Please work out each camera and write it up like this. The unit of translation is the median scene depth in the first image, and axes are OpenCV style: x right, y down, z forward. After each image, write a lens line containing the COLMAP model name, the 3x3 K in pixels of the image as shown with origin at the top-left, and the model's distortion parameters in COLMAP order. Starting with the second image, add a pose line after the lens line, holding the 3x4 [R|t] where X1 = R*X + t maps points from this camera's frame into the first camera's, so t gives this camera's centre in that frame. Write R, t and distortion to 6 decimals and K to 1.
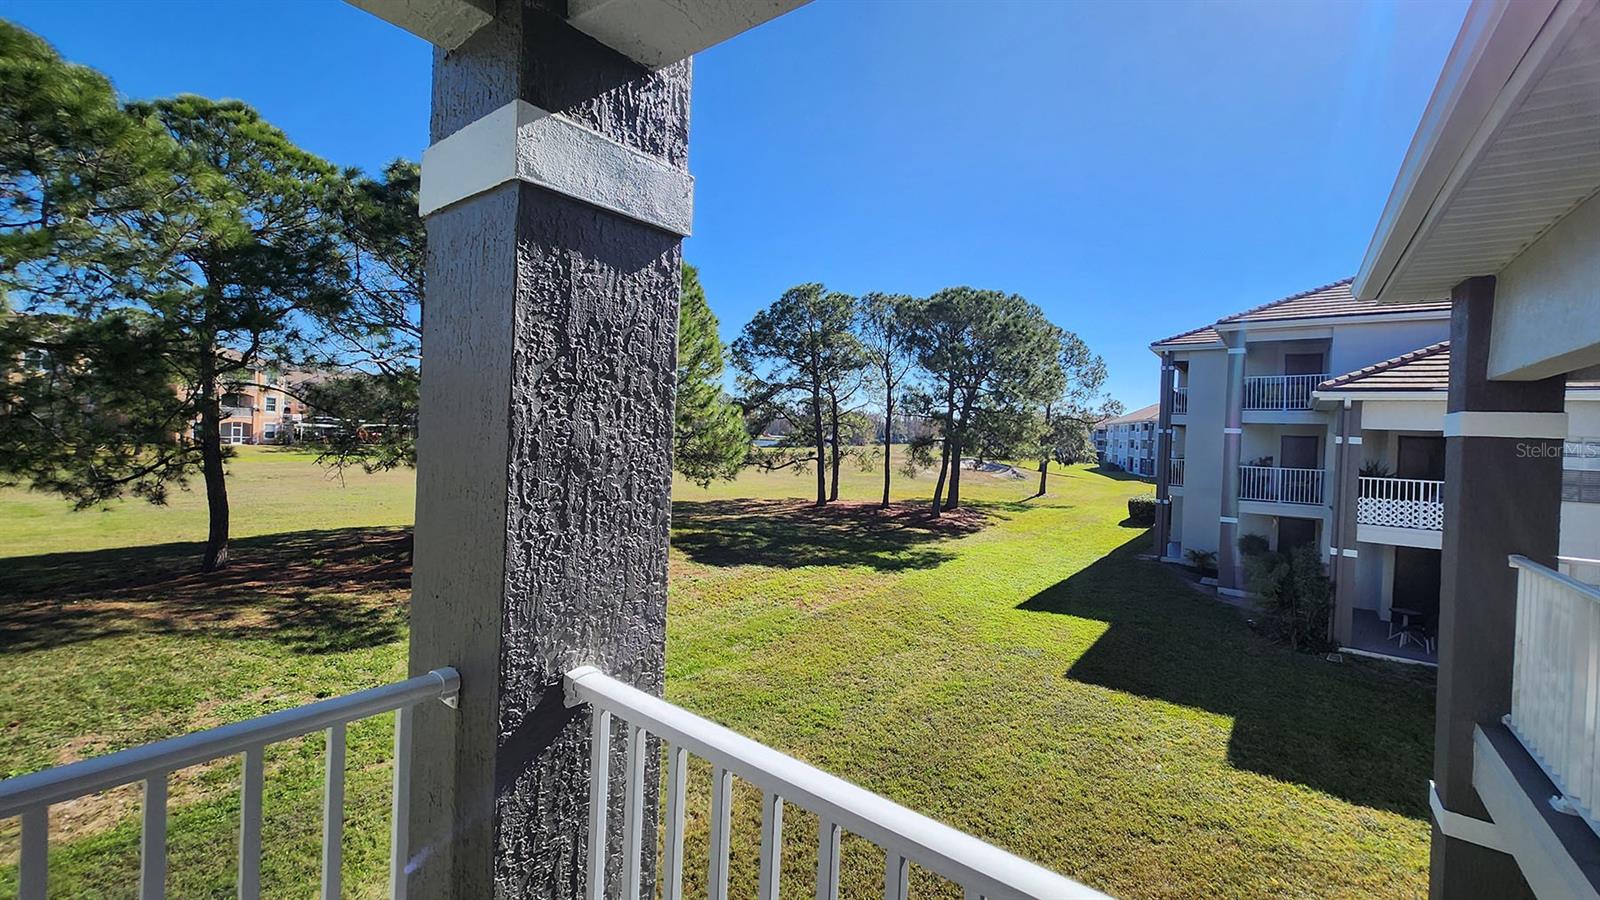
lens RADIAL K [[641.0, 0, 803.2], [0, 641.0, 435.5], [0, 0, 1]] dist [-0.000624, -0.000355]
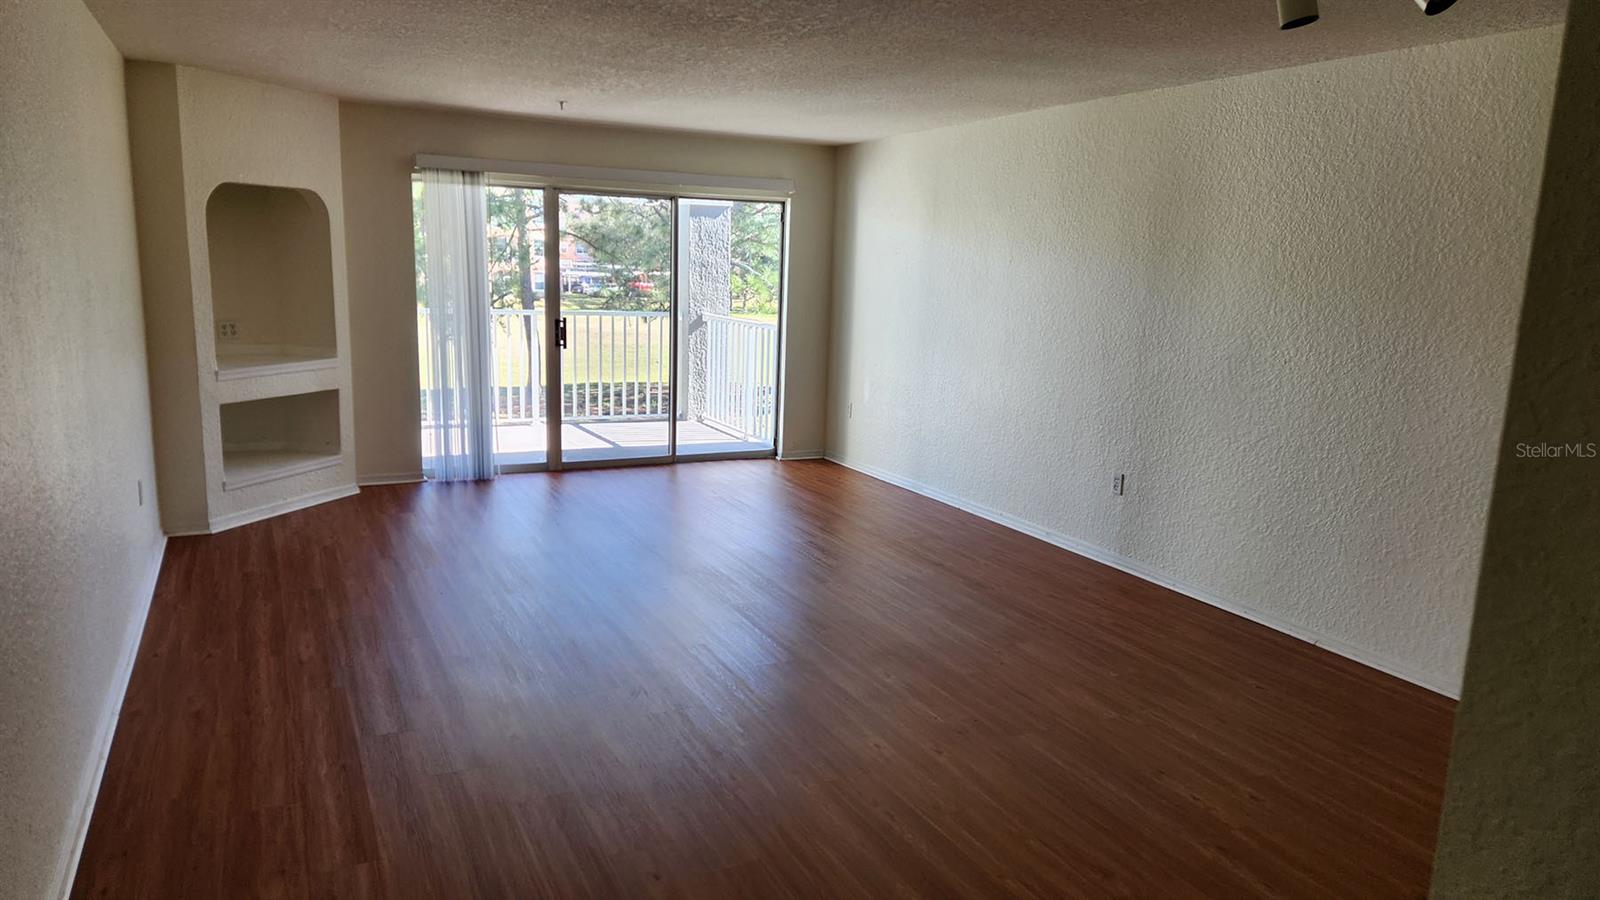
lens RADIAL K [[1053.6, 0, 800.0], [0, 1053.6, 450.0], [0, 0, 1]] dist [-0.000515, -0.000440]
pose [[0.901679, 0.065534, -0.427410, 0.296290], [-0.000086, 0.988476, 0.151380, 0.015954], [0.432405, -0.136460, 0.891294, -0.464217]]
